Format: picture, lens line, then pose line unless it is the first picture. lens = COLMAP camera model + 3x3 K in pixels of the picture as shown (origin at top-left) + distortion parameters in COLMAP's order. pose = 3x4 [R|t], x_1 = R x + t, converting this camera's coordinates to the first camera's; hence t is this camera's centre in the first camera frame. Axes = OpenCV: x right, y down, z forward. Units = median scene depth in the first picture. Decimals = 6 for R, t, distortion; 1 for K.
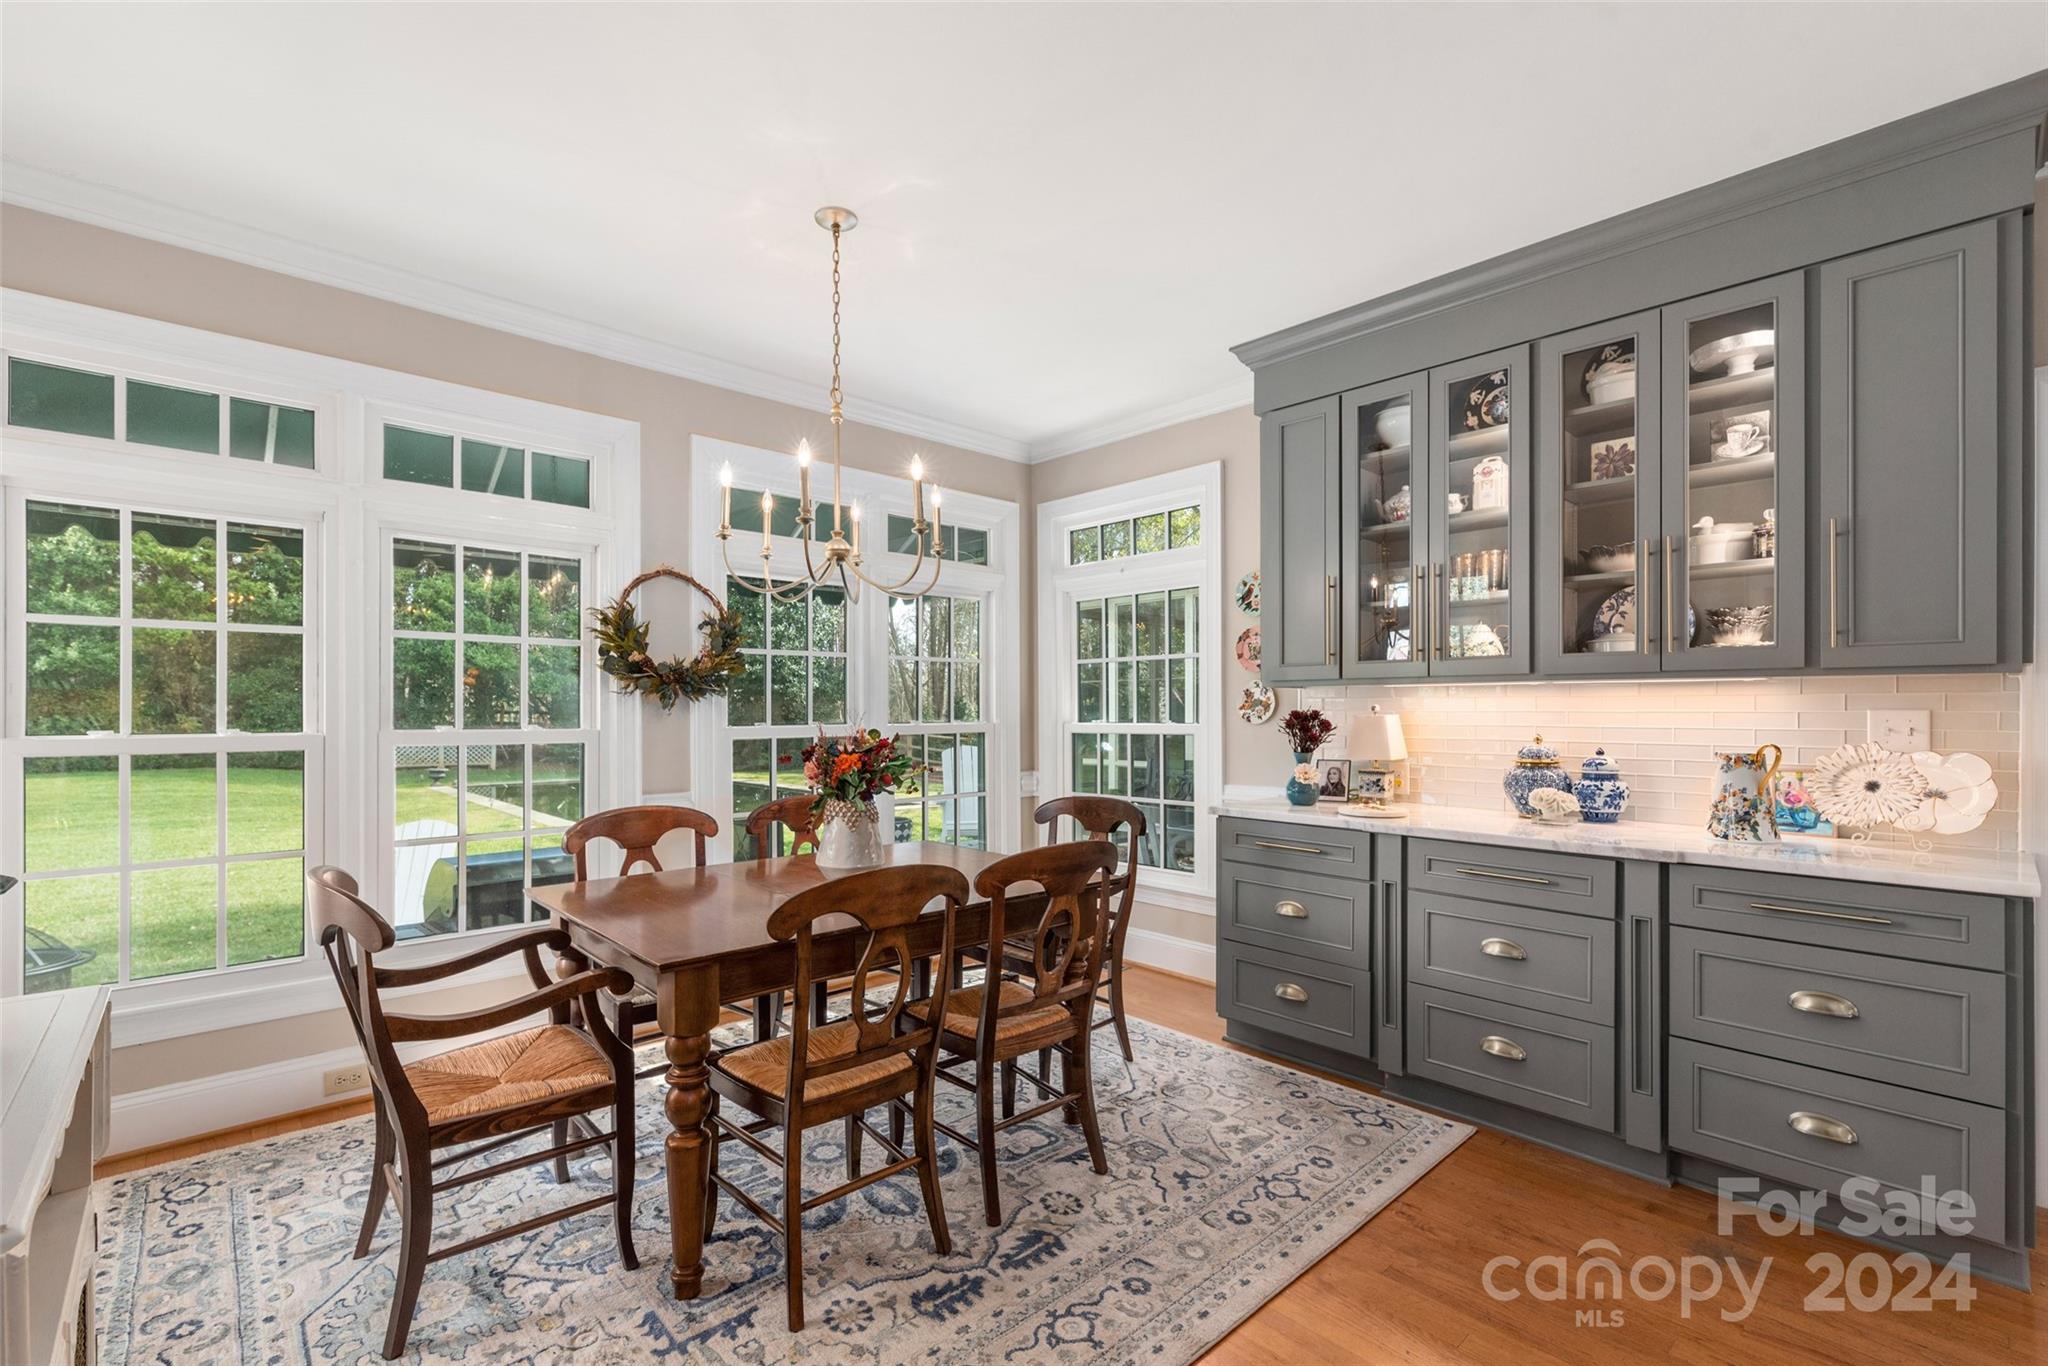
lens RADIAL K [[924.4, 0, 1011.8], [0, 924.4, 716.7], [0, 0, 1]] dist [0.001532, -0.001184]
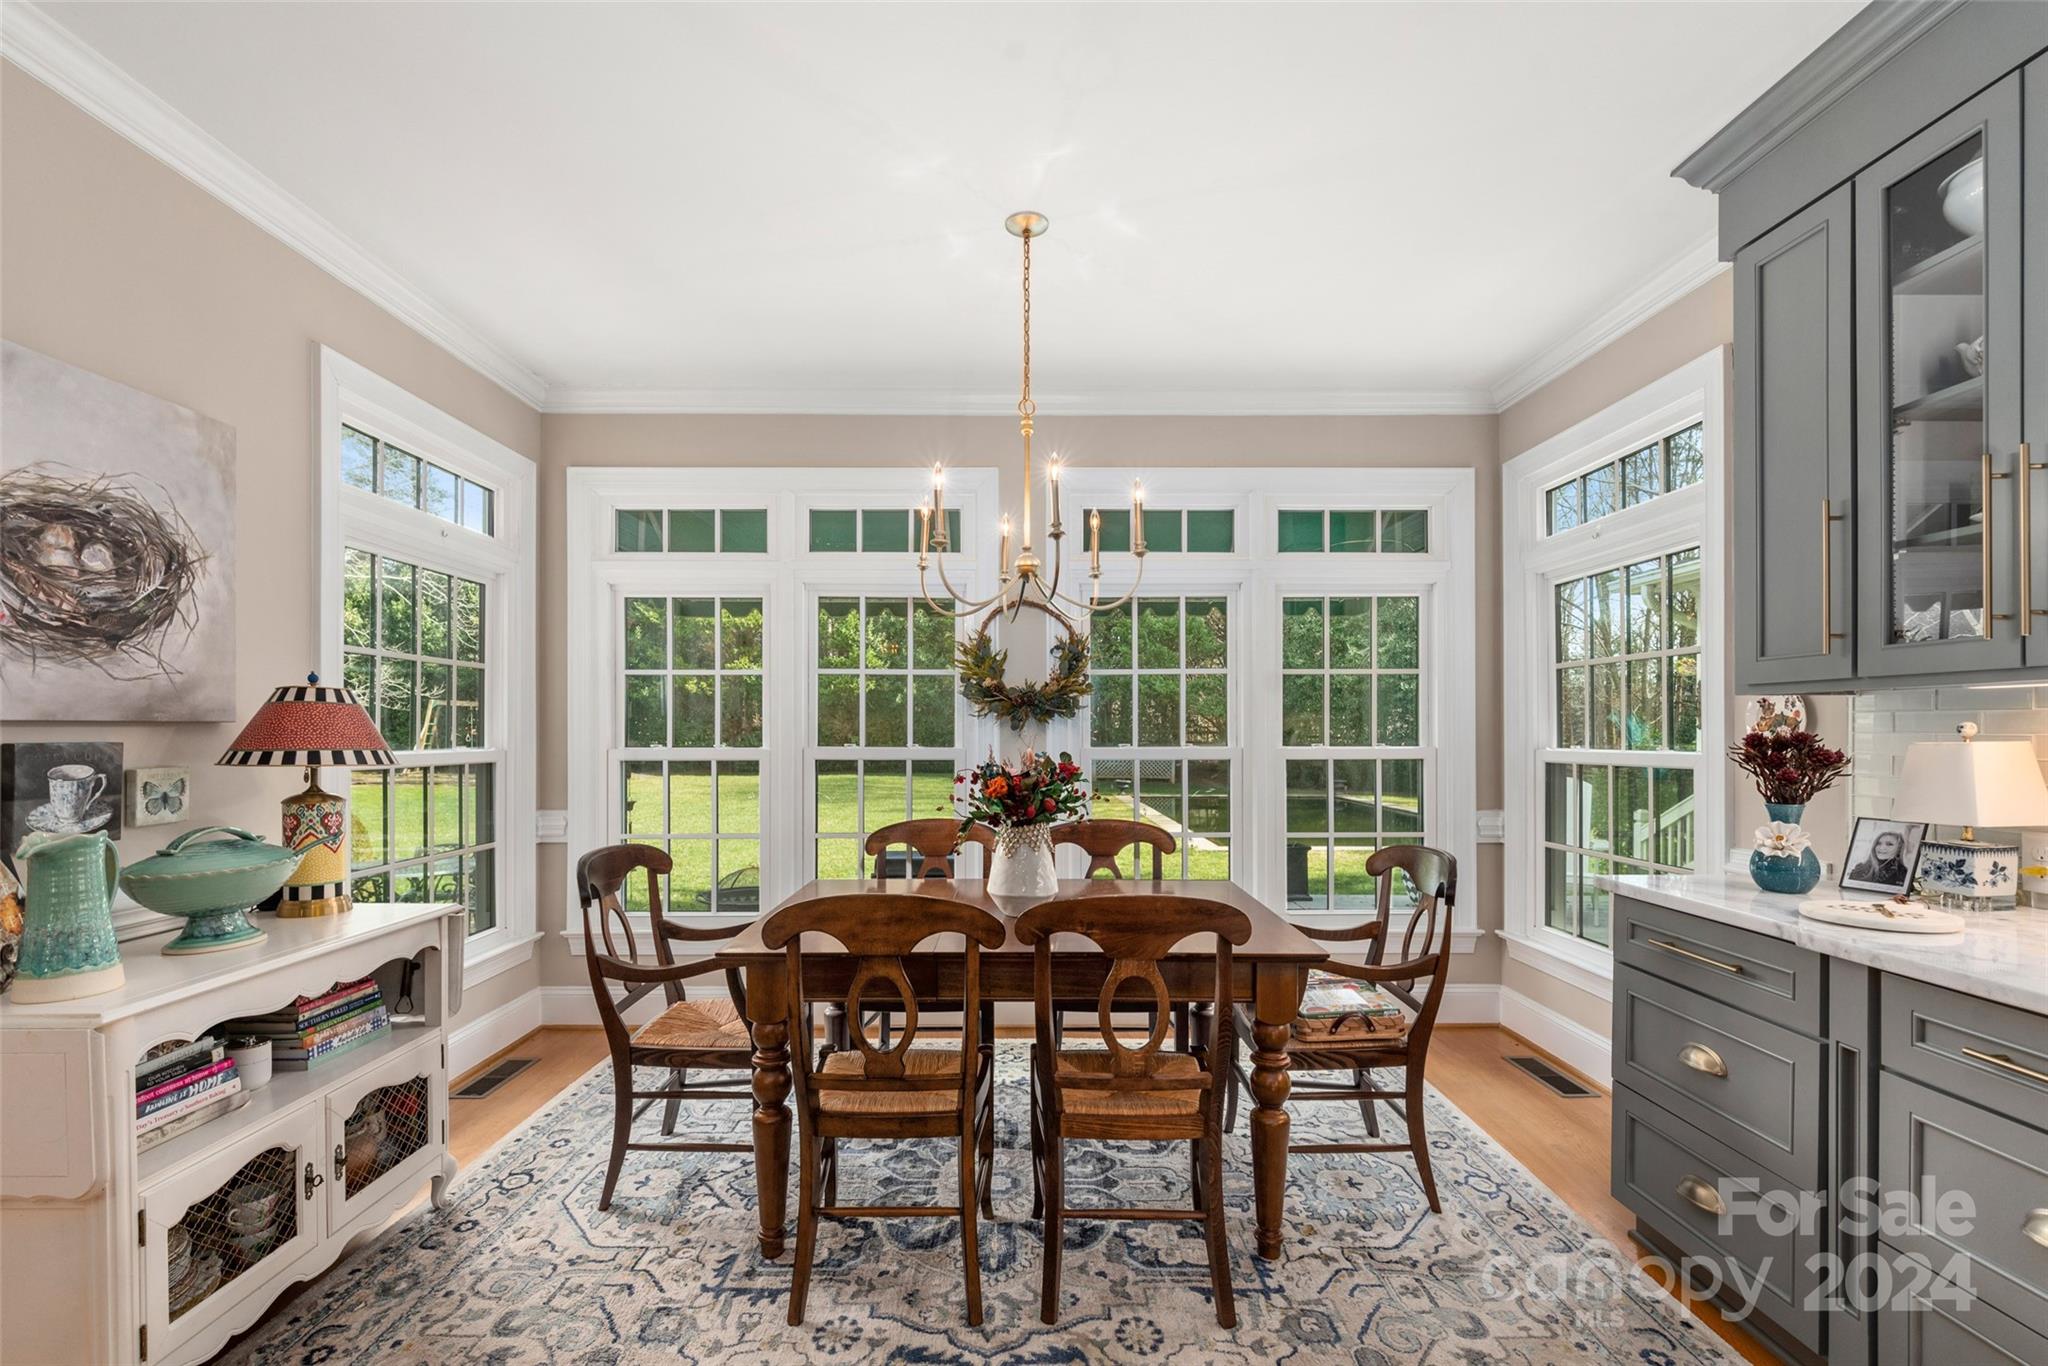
lens RADIAL K [[924.4, 0, 1015.5], [0, 924.4, 736.8], [0, 0, 1]] dist [0.001532, -0.001184]
pose [[0.723629, 0.005954, -0.690163, 0.372120], [-0.005256, 0.999981, 0.003117, -0.003760], [0.690169, 0.001372, 0.723647, 0.230079]]
